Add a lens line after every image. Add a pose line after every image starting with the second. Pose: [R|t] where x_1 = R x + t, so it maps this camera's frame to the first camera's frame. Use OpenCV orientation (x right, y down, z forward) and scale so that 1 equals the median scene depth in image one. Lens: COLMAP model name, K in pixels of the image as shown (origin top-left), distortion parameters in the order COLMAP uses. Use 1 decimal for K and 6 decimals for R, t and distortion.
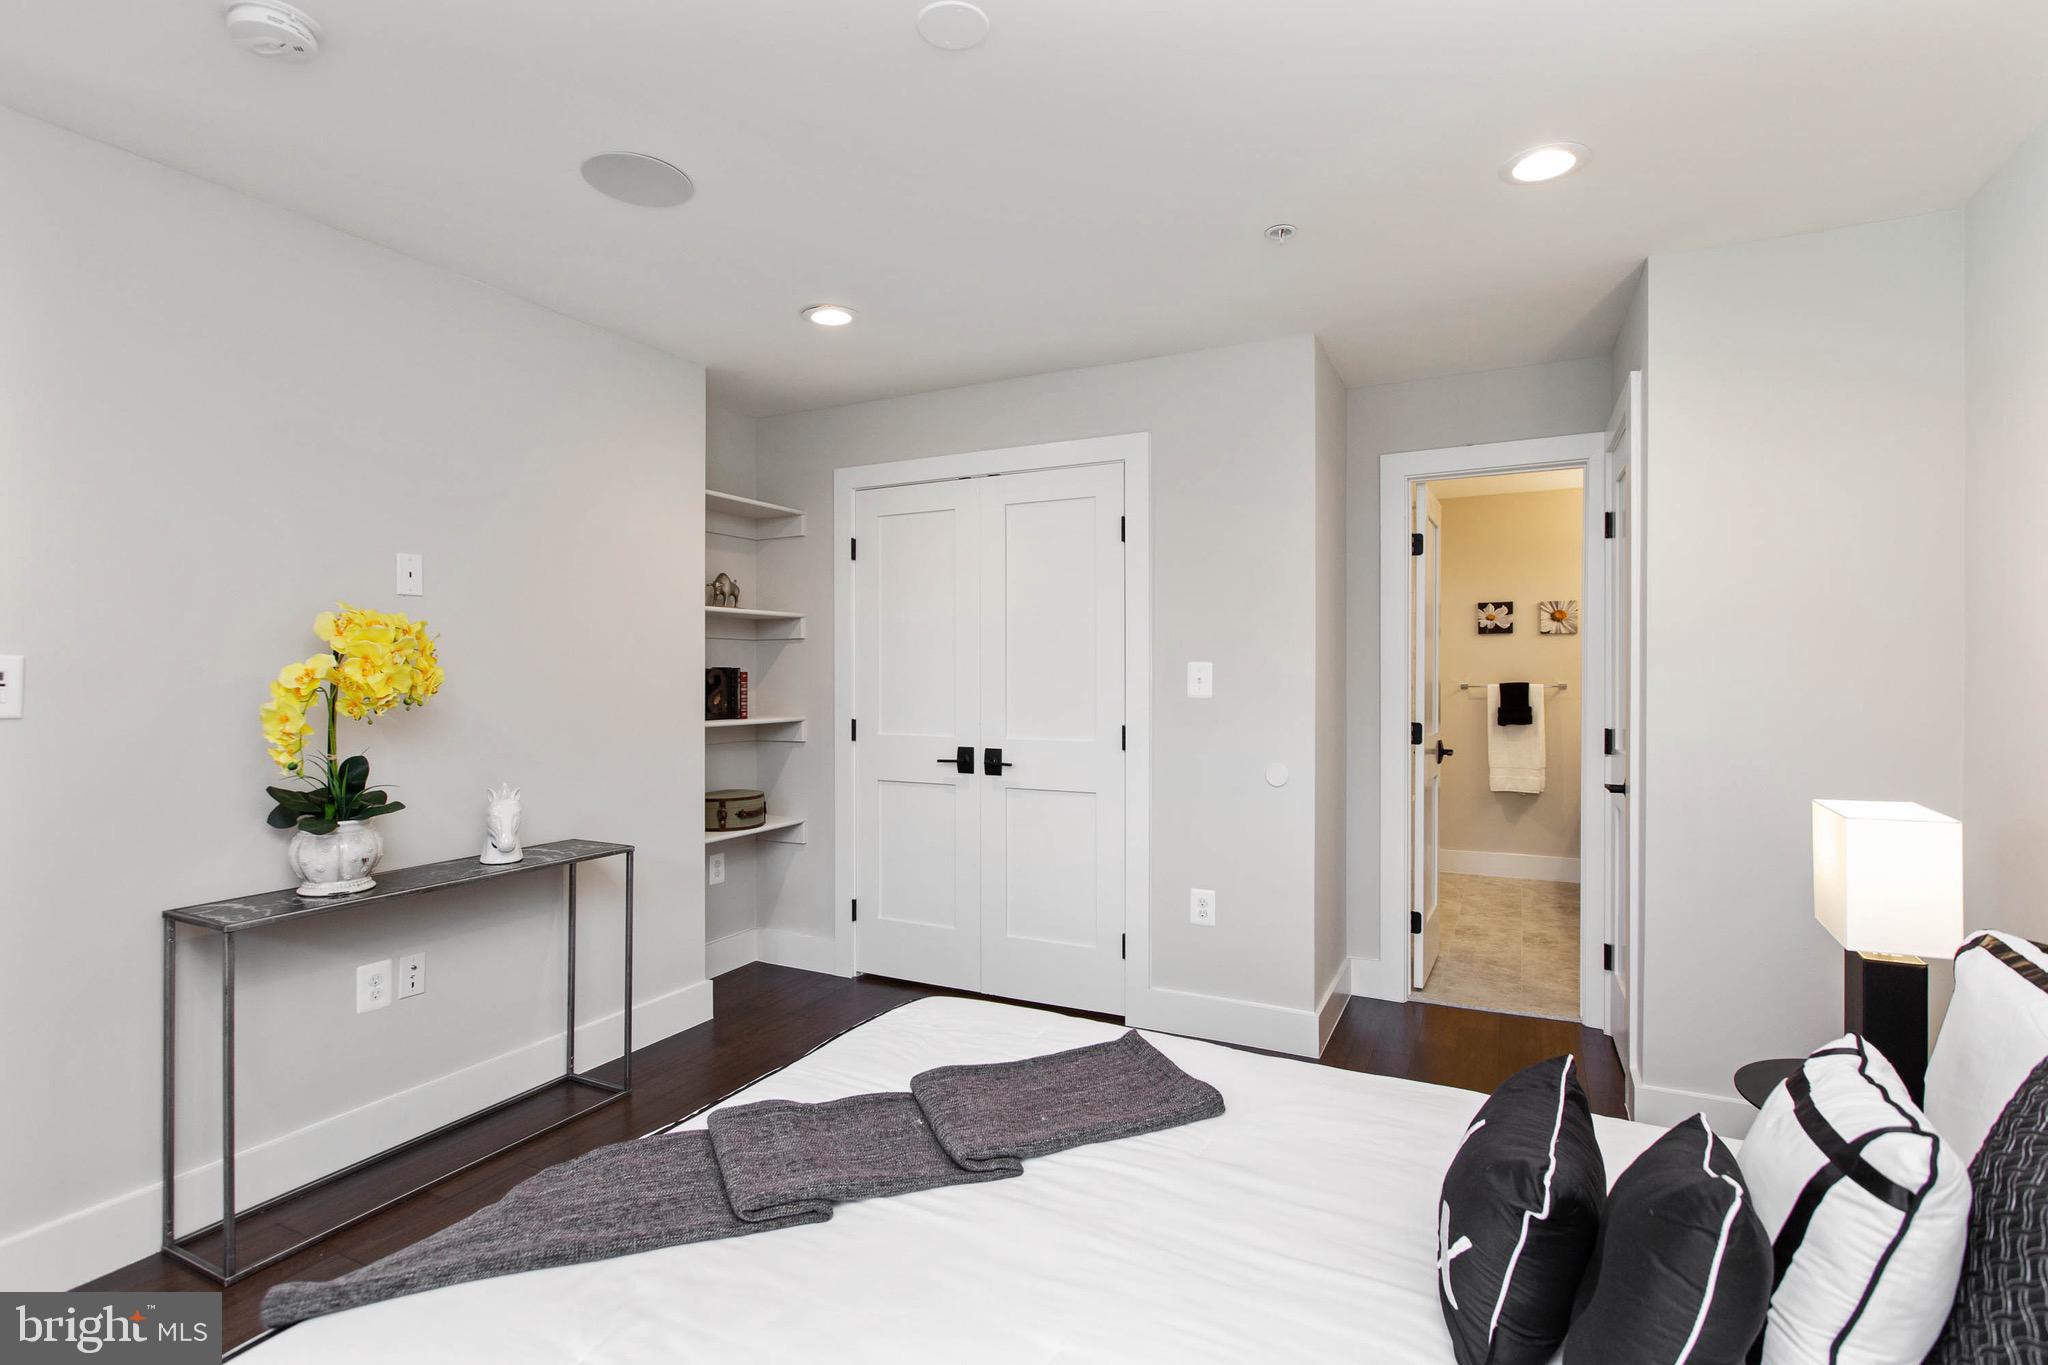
lens RADIAL K [[1007.3, 0, 1016.9], [0, 1007.3, 669.6], [0, 0, 1]] dist [0.005842, 0.000758]
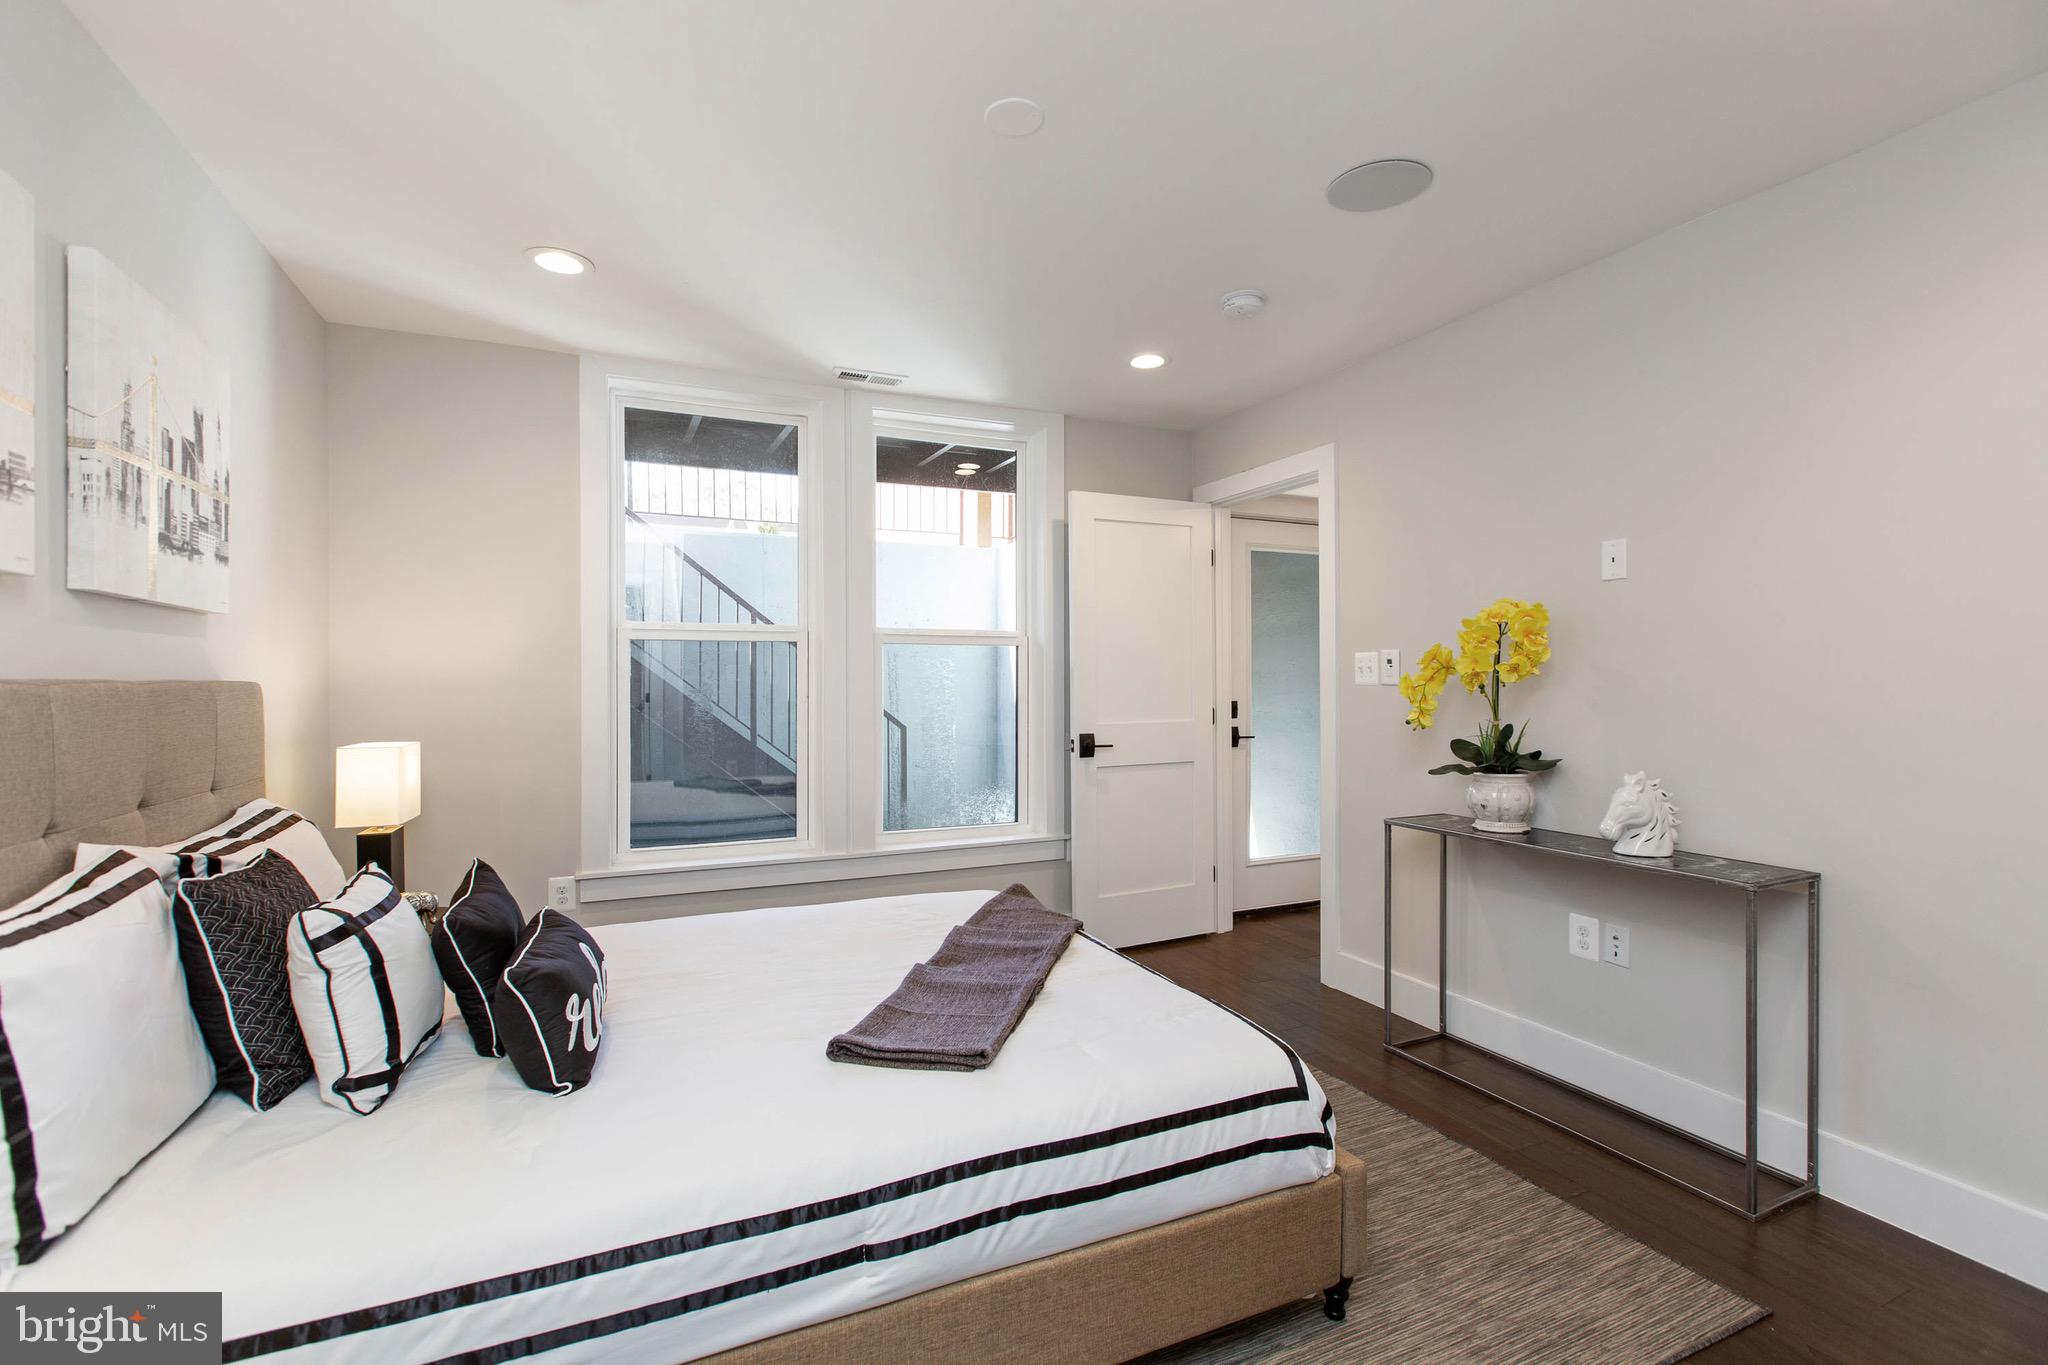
lens RADIAL K [[926.4, 0, 1028.5], [0, 926.4, 685.8], [0, 0, 1]] dist [-0.000738, -0.000238]
pose [[-0.607770, 0.011876, -0.794024, 0.533181], [0.005892, 0.999928, 0.010446, 0.022727], [0.794091, 0.001670, -0.607796, 1.117588]]
